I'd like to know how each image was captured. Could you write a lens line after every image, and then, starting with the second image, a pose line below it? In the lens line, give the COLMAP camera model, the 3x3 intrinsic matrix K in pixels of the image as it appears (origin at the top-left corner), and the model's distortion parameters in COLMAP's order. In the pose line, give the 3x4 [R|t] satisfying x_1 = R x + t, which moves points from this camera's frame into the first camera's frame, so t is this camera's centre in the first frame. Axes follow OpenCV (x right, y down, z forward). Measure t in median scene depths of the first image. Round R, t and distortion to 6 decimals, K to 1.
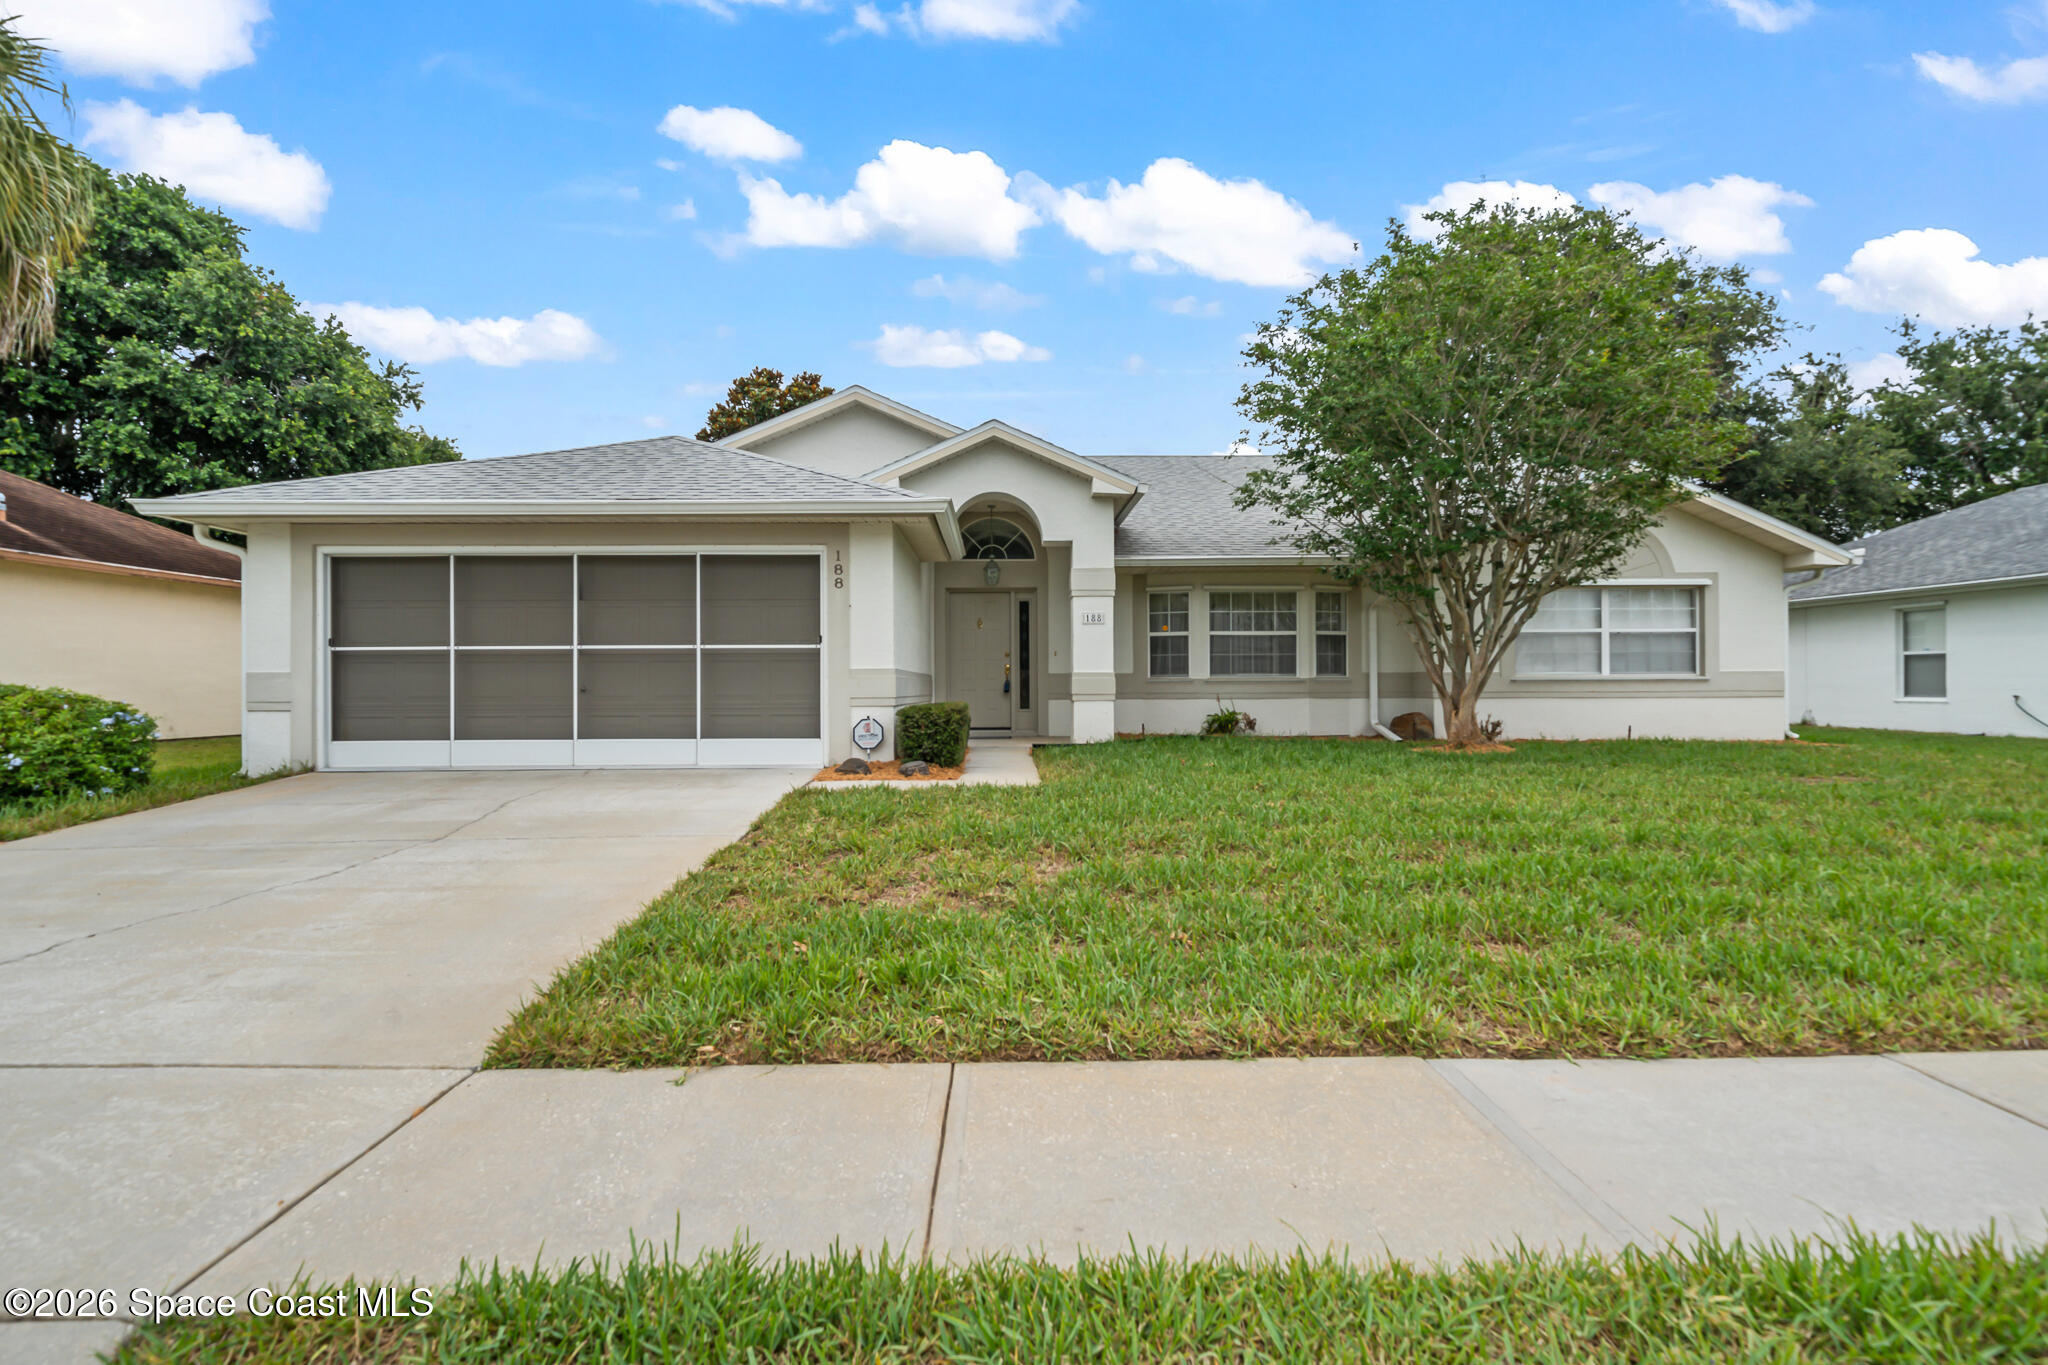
lens RADIAL K [[1052.3, 0, 1009.8], [0, 1052.3, 686.6], [0, 0, 1]] dist [0.000222, -0.000385]
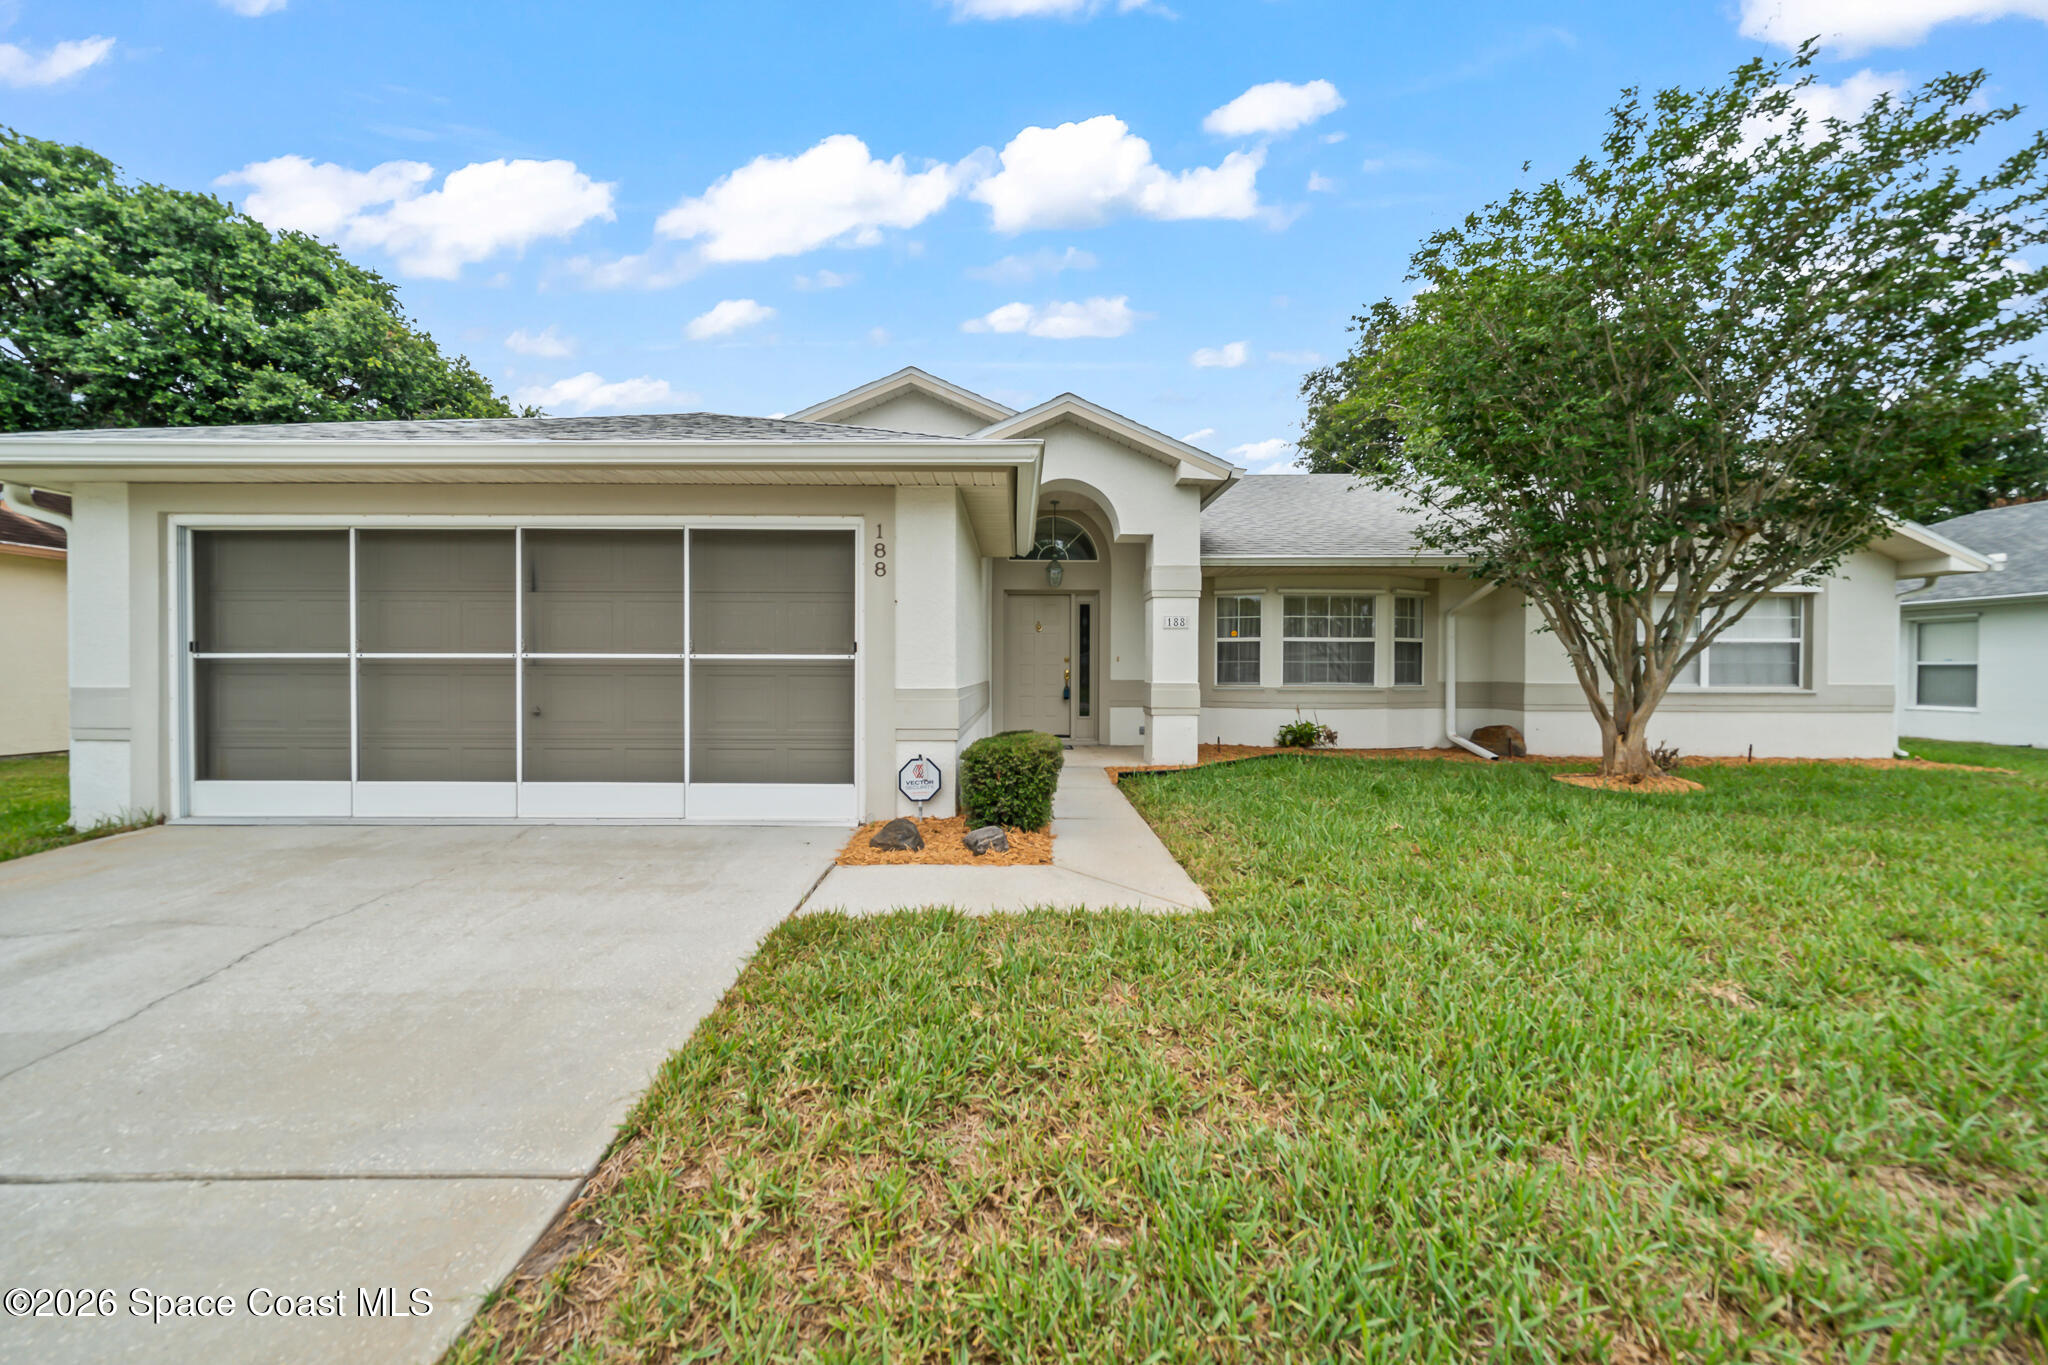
lens RADIAL K [[727.2, 0, 1016.0], [0, 727.2, 681.7], [0, 0, 1]] dist [-0.006992, 0.000526]
pose [[0.999926, 0.008427, -0.008806, -0.044416], [-0.008295, 0.999853, 0.014994, -0.020436], [0.008931, -0.014920, 0.999849, 0.344421]]
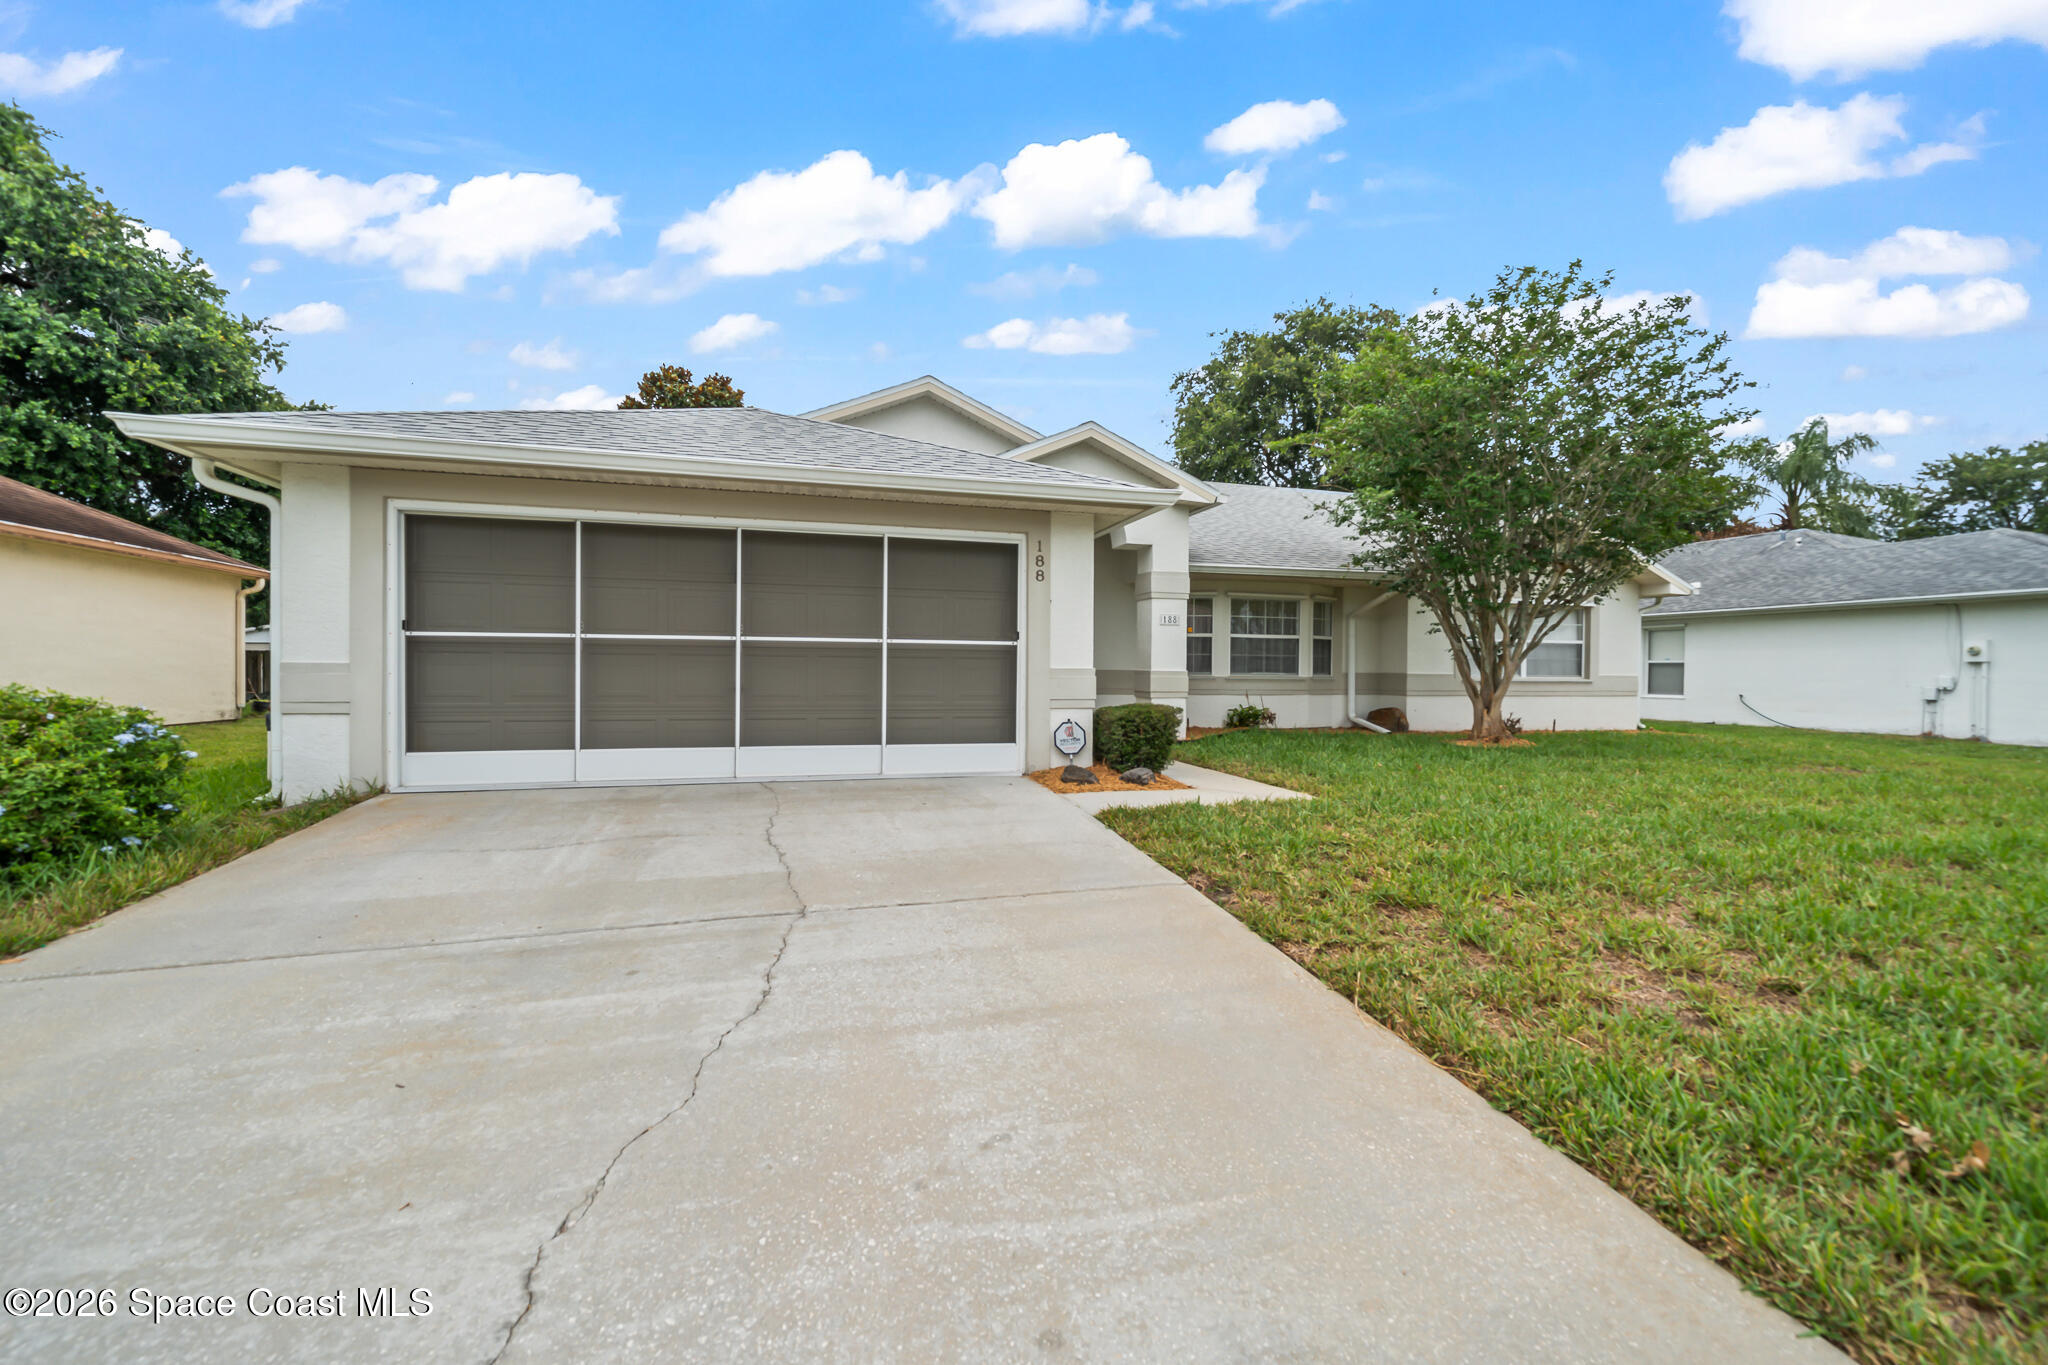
lens RADIAL K [[860.8, 0, 1023.7], [0, 860.8, 686.1], [0, 0, 1]] dist [-0.001231, 0.000321]
pose [[0.964645, 0.008039, 0.263431, -0.256817], [-0.012254, 0.999822, 0.014360, -0.008050], [-0.263269, -0.017081, 0.964571, 0.185439]]
